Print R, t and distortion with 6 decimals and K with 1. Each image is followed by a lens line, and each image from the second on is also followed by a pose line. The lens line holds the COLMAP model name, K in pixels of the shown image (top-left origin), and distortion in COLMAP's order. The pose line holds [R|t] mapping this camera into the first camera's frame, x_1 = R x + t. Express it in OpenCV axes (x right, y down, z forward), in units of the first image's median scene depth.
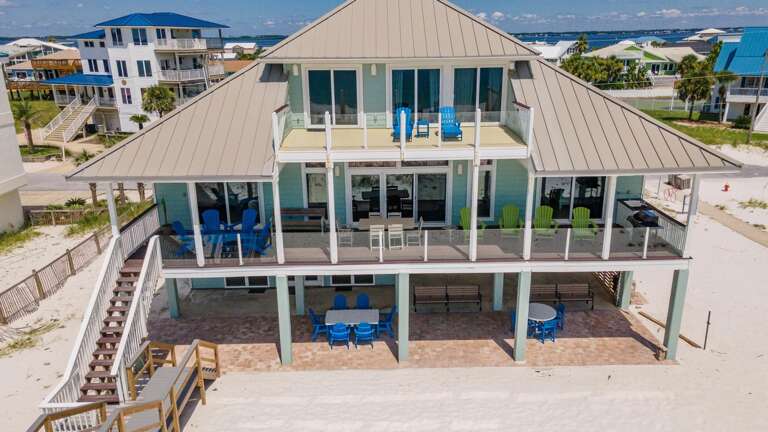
lens RADIAL K [[567.0, 0, 384.0], [0, 567.0, 216.0], [0, 0, 1]] dist [0.050170, 0.002287]
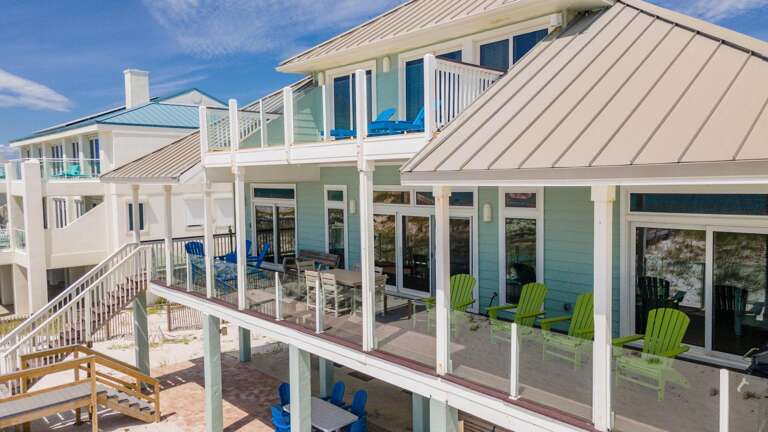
lens RADIAL K [[574.5, 0, 392.3], [0, 574.5, 213.7], [0, 0, 1]] dist [0.043540, 0.004332]
pose [[0.674621, 0.050823, -0.736412, 0.316570], [-0.197049, 0.973824, -0.113307, 0.004202], [0.711377, 0.221549, 0.666977, 0.334552]]
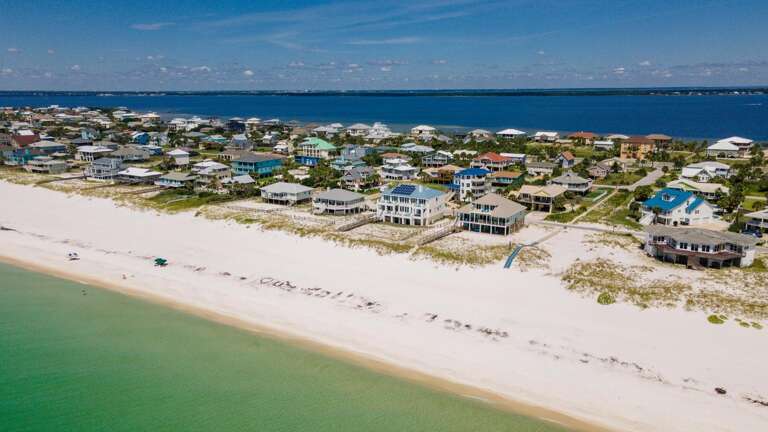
lens RADIAL K [[574.5, 0, 392.3], [0, 574.5, 213.7], [0, 0, 1]] dist [0.043540, 0.004332]
pose [[0.846881, 0.119920, -0.518085, 2.250067], [-0.164711, 0.985484, -0.041135, 0.331224], [0.505631, 0.120171, 0.854340, -4.852193]]
